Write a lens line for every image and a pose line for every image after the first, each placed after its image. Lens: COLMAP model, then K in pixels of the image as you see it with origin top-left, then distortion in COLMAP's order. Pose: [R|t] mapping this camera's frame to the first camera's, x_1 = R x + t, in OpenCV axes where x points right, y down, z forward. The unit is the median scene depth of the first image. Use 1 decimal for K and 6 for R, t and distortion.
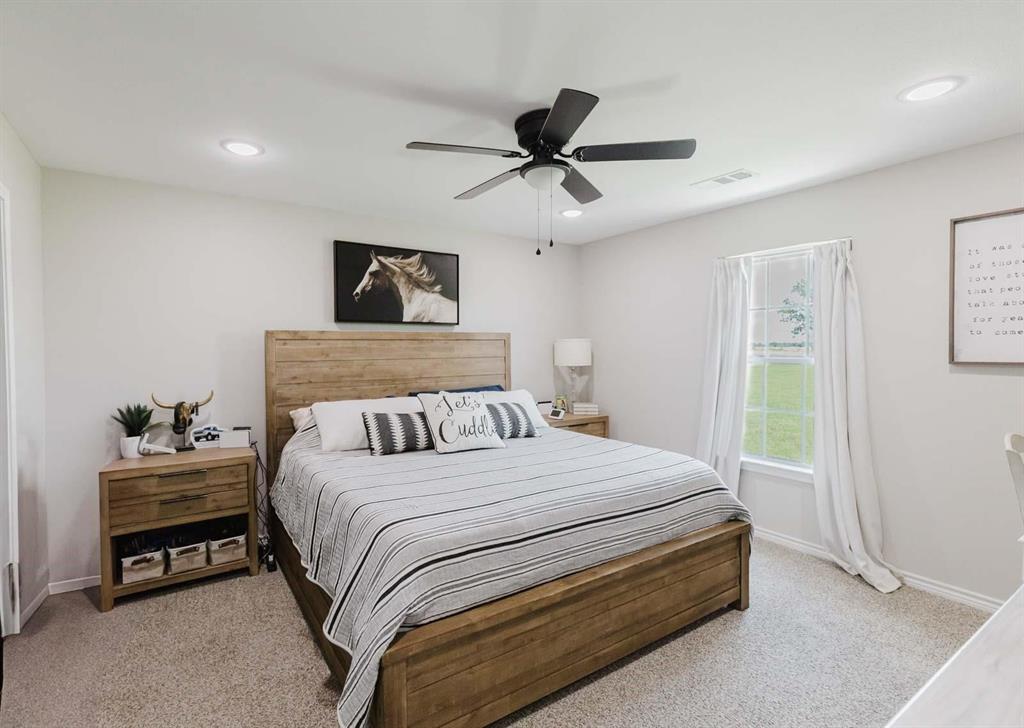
lens RADIAL K [[559.3, 0, 511.8], [0, 559.3, 359.6], [0, 0, 1]] dist [-0.000050, 0.000004]
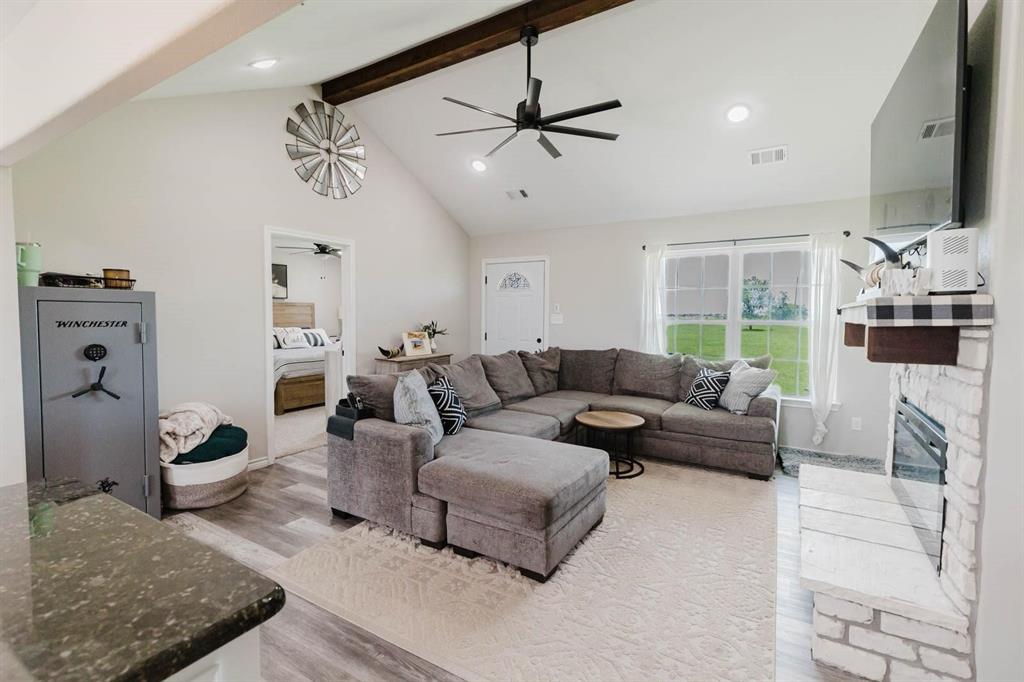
lens RADIAL K [[472.0, 0, 513.3], [0, 472.0, 336.8], [0, 0, 1]] dist [0.000494, -0.000099]
pose [[0.927999, -0.013673, 0.372331, 0.038628], [0.004199, 0.999647, 0.026245, 0.048978], [-0.372558, -0.022792, 0.927729, -1.226970]]
